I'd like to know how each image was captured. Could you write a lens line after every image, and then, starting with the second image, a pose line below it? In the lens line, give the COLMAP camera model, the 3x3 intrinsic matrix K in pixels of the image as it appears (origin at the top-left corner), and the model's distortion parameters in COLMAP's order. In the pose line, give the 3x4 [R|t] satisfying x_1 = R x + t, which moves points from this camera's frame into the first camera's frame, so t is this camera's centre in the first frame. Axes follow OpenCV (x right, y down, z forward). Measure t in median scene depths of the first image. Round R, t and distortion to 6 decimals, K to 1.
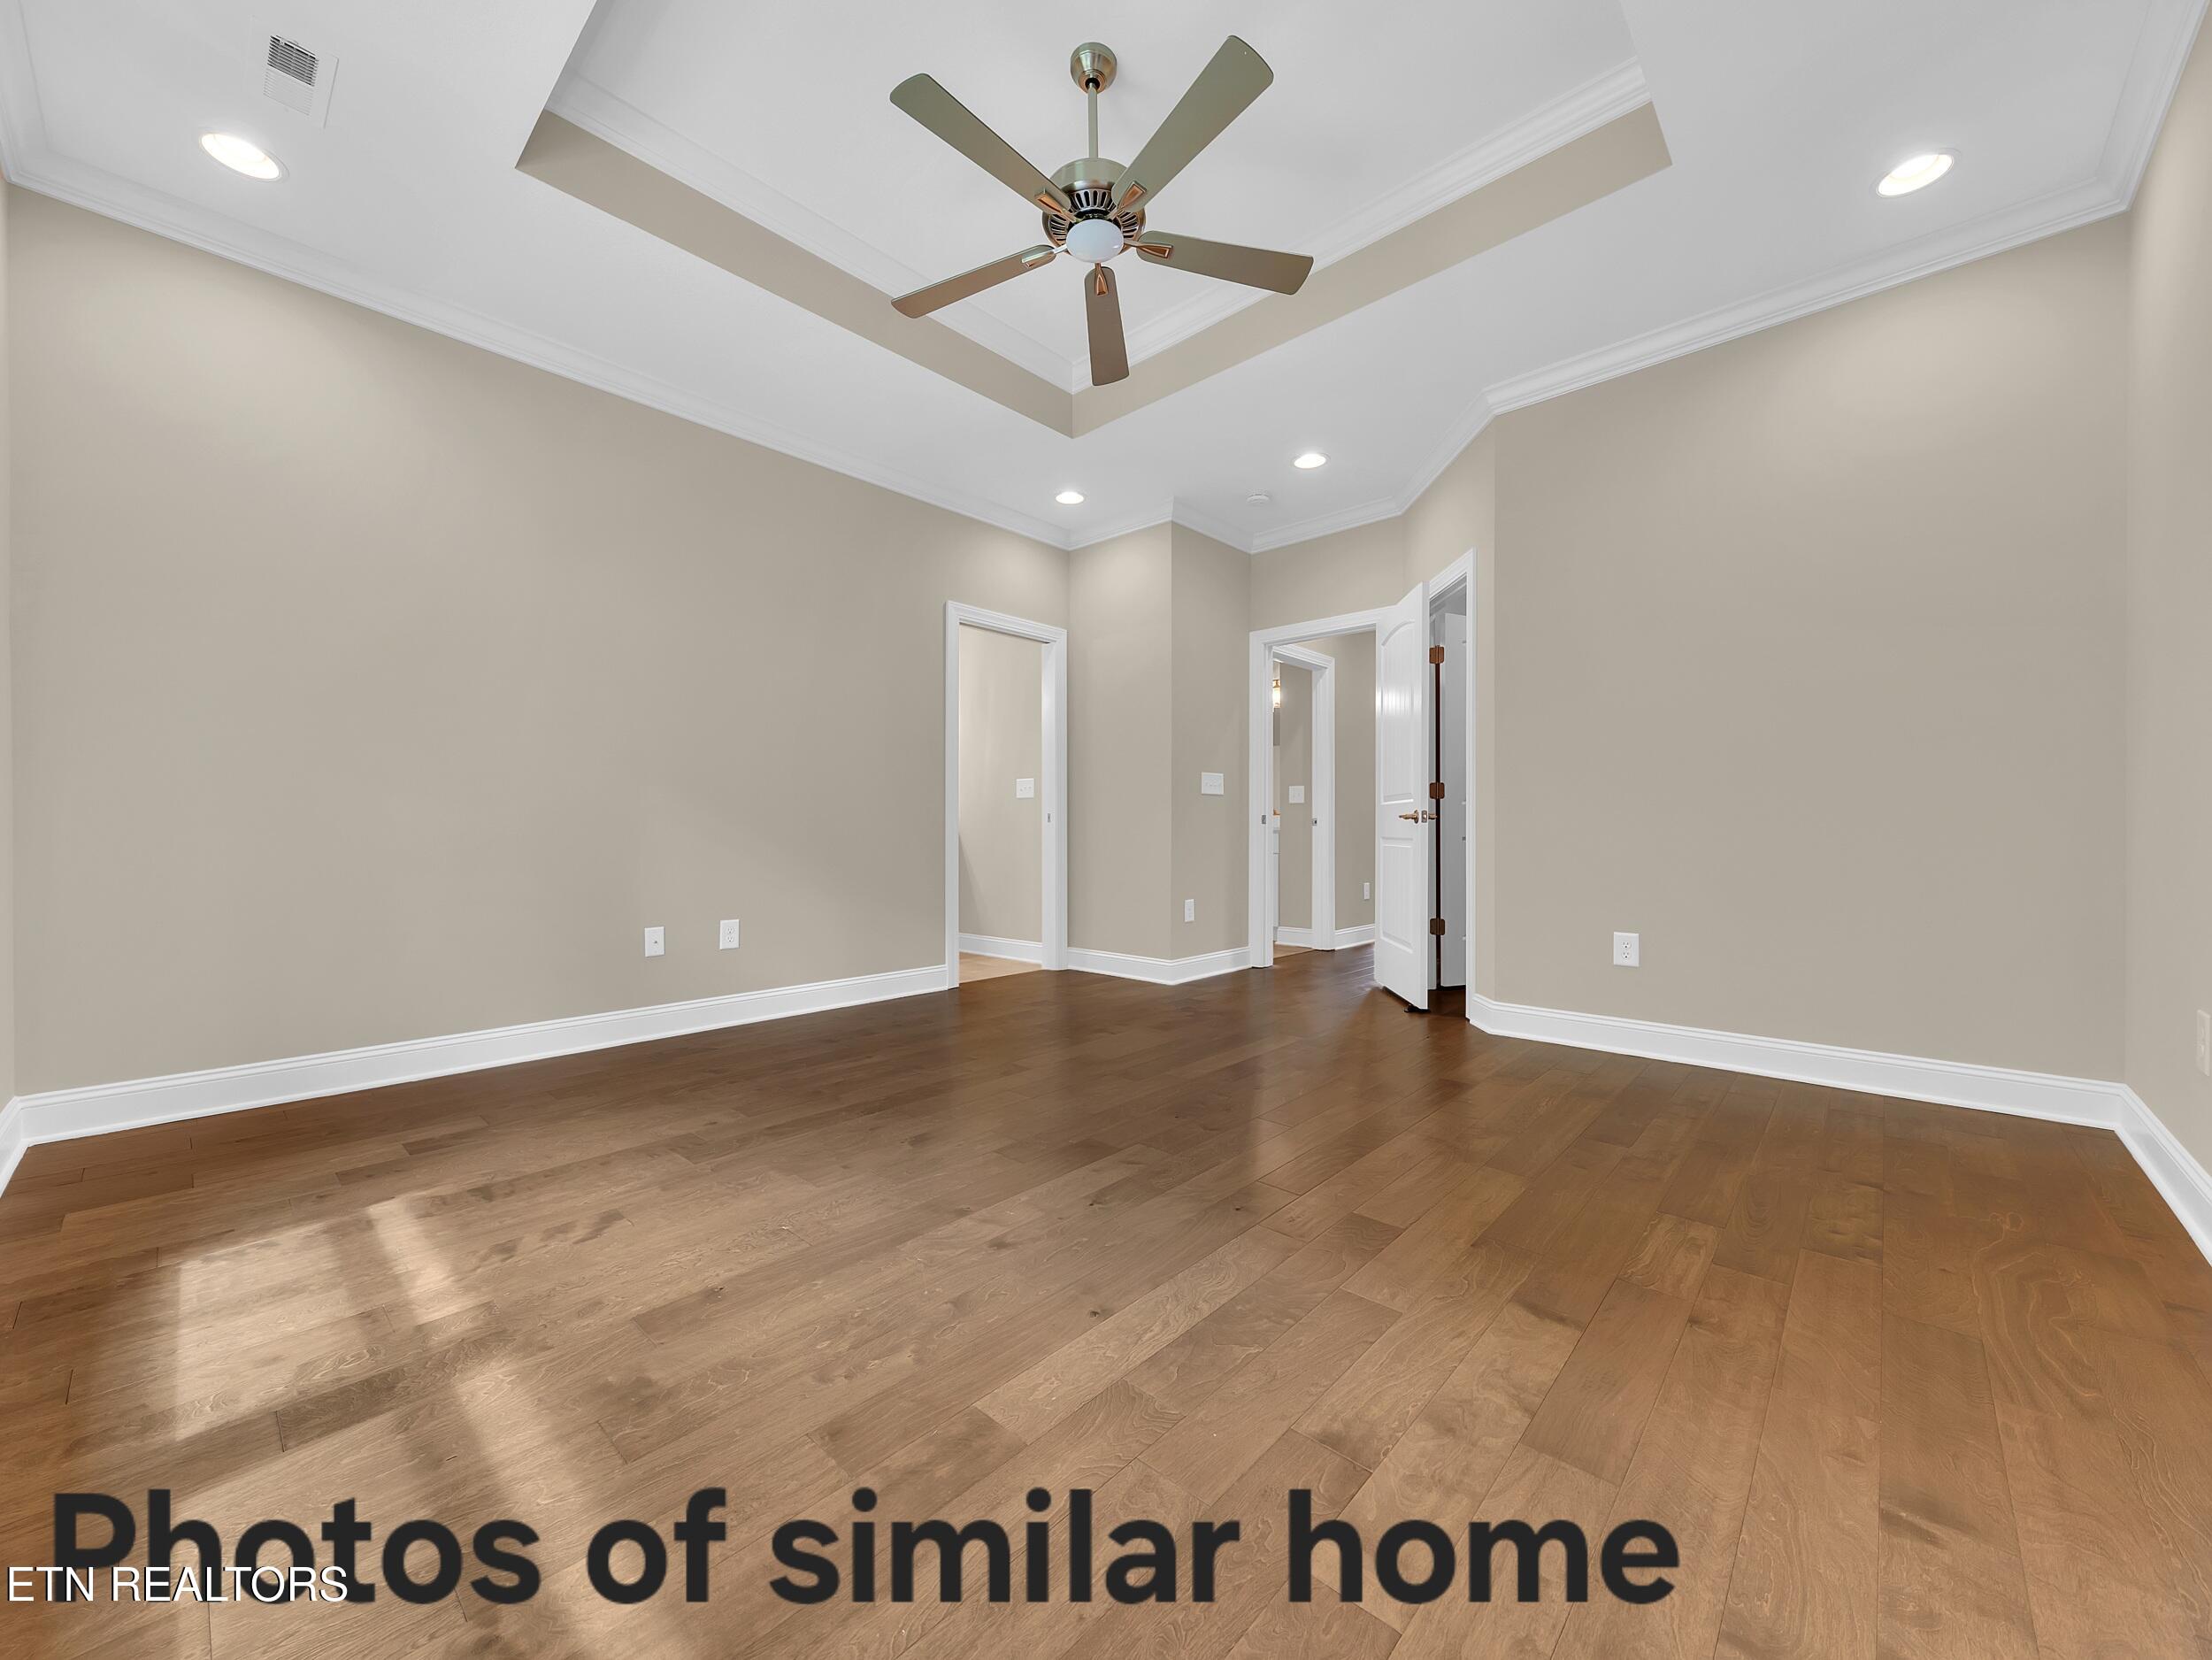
lens RADIAL K [[854.9, 0, 1101.2], [0, 854.9, 837.6], [0, 0, 1]] dist [0.000052, -0.000090]
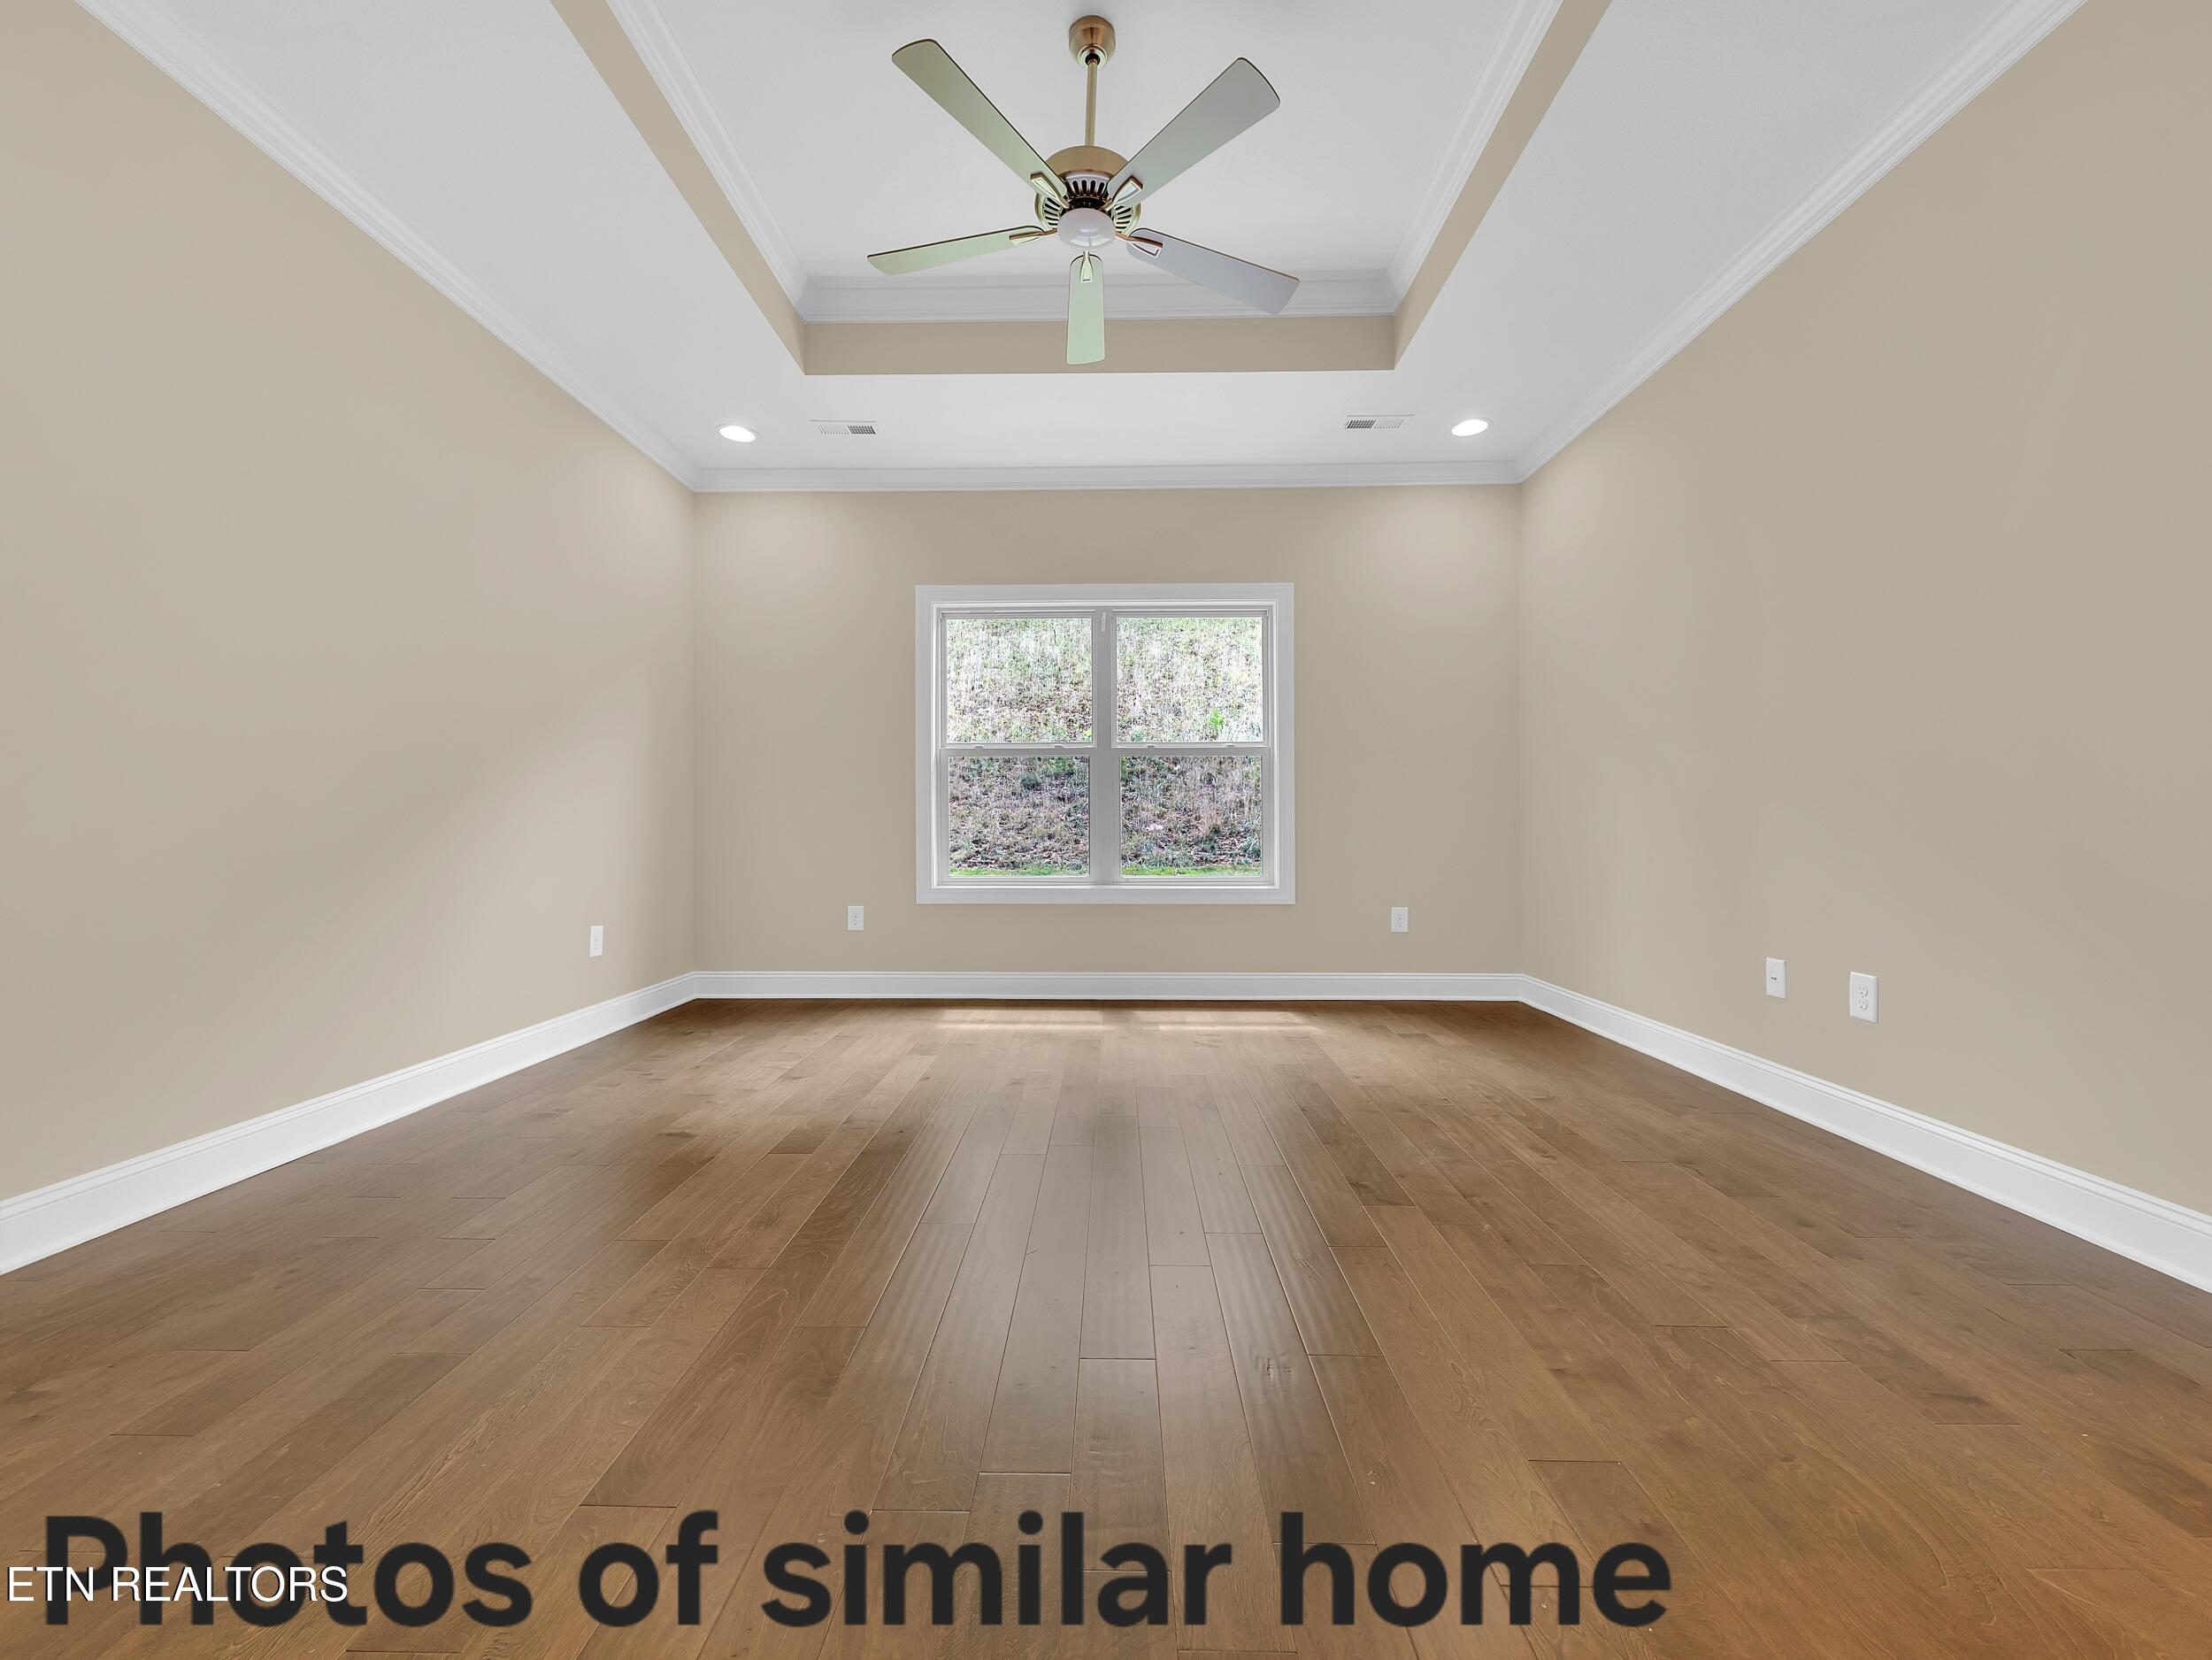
lens RADIAL K [[854.9, 0, 1102.8], [0, 854.9, 821.0], [0, 0, 1]] dist [0.000052, -0.000090]
pose [[-0.749710, -0.008641, -0.661710, 0.611940], [-0.004480, 0.999958, -0.007983, -0.012547], [0.661751, -0.003021, -0.749717, 1.690212]]
